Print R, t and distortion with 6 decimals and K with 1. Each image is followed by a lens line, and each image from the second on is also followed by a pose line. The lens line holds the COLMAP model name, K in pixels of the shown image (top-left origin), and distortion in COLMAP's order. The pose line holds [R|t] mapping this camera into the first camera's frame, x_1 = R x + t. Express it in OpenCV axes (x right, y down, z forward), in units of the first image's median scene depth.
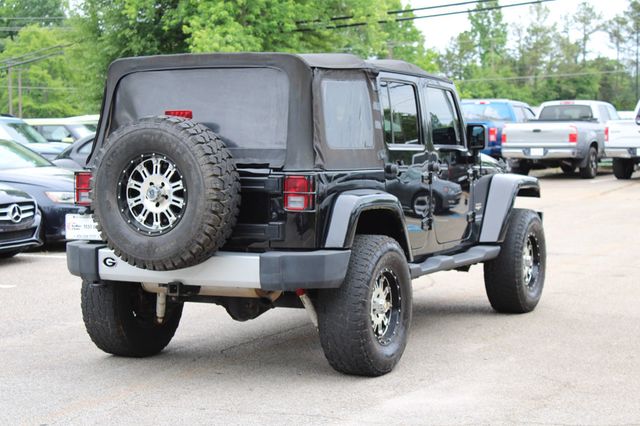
lens RADIAL K [[1312.7, 0, 320.0], [0, 1312.7, 213.0], [0, 0, 1]] dist [0.027287, 0.031685]
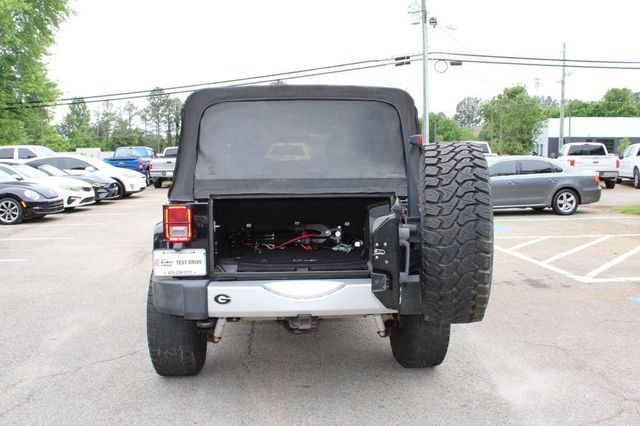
lens RADIAL K [[606.7, 0, 320.0], [0, 606.7, 213.0], [0, 0, 1]] dist [-0.149695, 0.162030]
pose [[0.865314, -0.050971, 0.498631, -0.317956], [0.040290, 0.998670, 0.032167, -0.036946], [-0.499608, -0.007745, 0.866217, 0.592117]]
